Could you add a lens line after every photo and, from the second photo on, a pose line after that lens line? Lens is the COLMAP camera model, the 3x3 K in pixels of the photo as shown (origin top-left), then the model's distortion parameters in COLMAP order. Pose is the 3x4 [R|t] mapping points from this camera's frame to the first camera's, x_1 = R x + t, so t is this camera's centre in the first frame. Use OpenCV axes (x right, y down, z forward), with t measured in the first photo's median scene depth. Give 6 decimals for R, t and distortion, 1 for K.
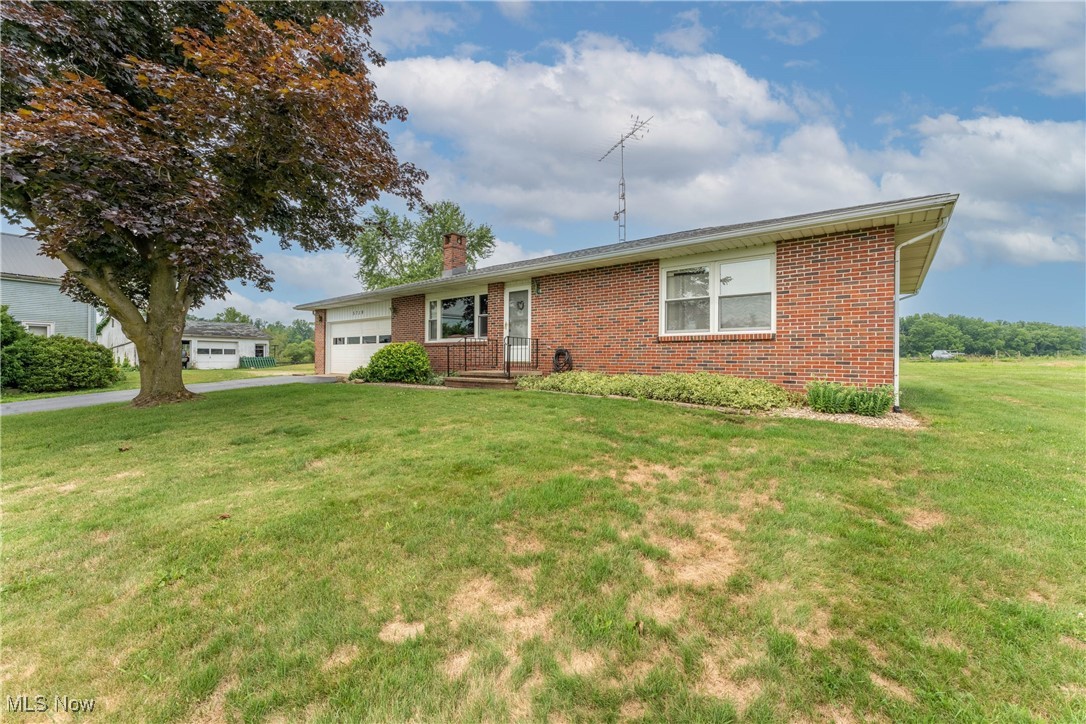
lens RADIAL K [[430.9, 0, 541.1], [0, 430.9, 356.2], [0, 0, 1]] dist [0.006246, 0.000060]
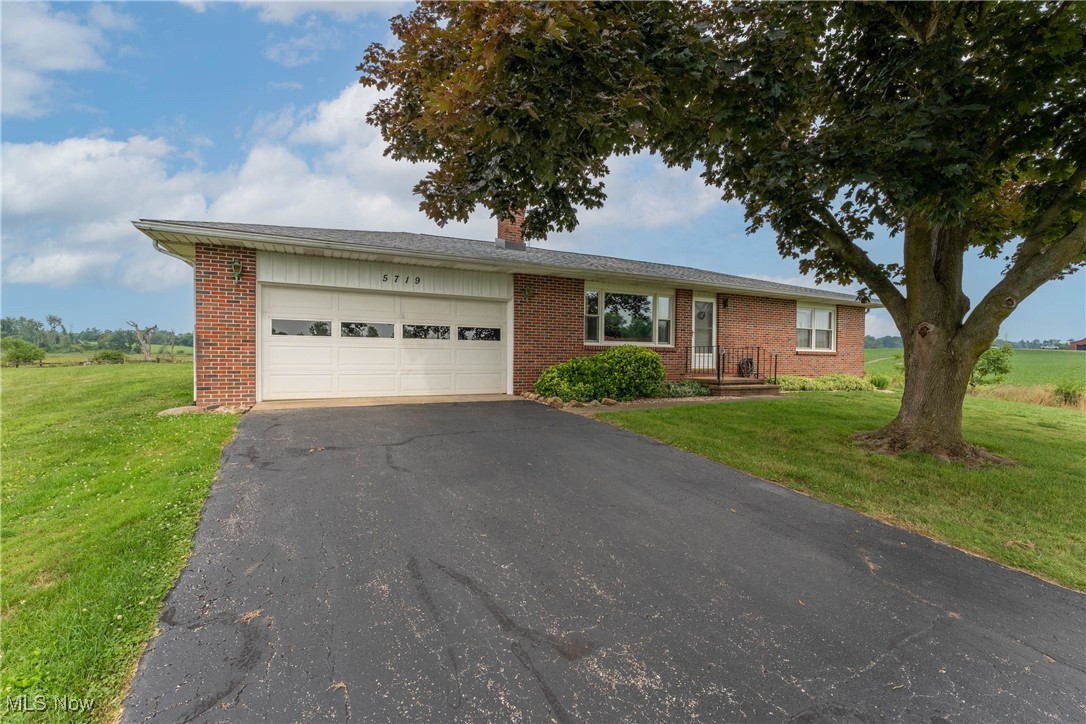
lens RADIAL K [[452.6, 0, 543.8], [0, 452.6, 366.2], [0, 0, 1]] dist [-0.019523, 0.000013]
pose [[0.415358, 0.008428, 0.909619, -1.148188], [0.006426, 0.999905, -0.012199, 0.017185], [-0.909635, 0.010912, 0.415264, 0.833646]]
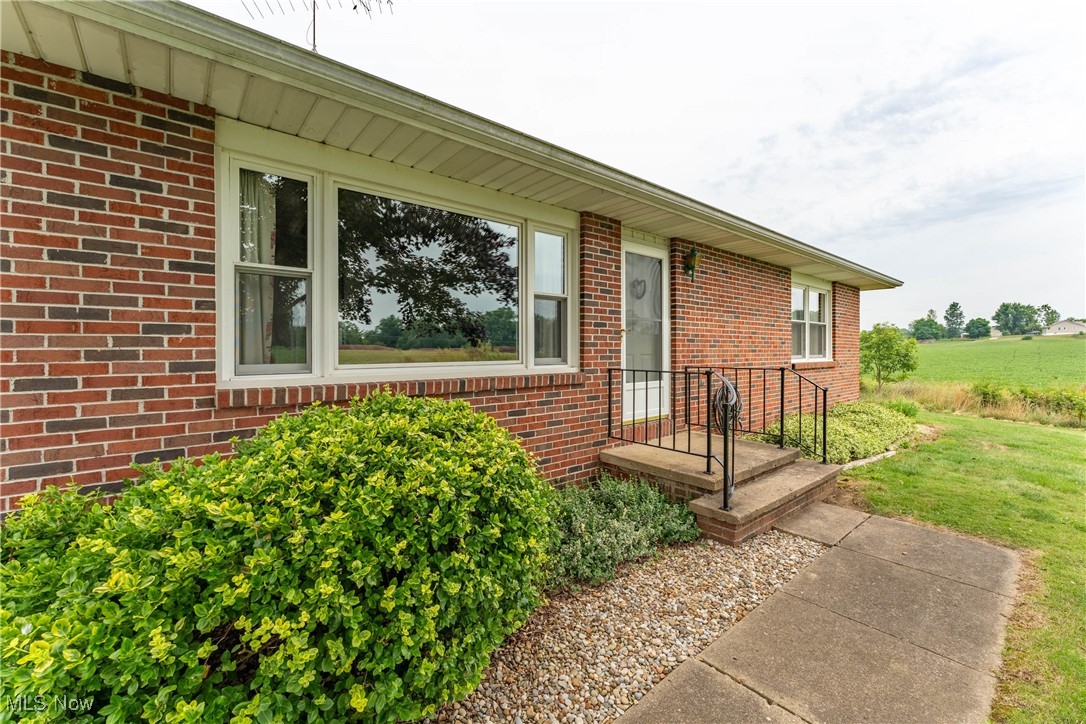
lens RADIAL K [[430.9, 0, 544.6], [0, 430.9, 358.0], [0, 0, 1]] dist [0.006246, 0.000060]
pose [[0.182226, -0.001039, 0.983256, -0.462222], [0.022818, 0.999735, -0.003173, -0.046327], [-0.982992, 0.023015, 0.182201, 0.949356]]
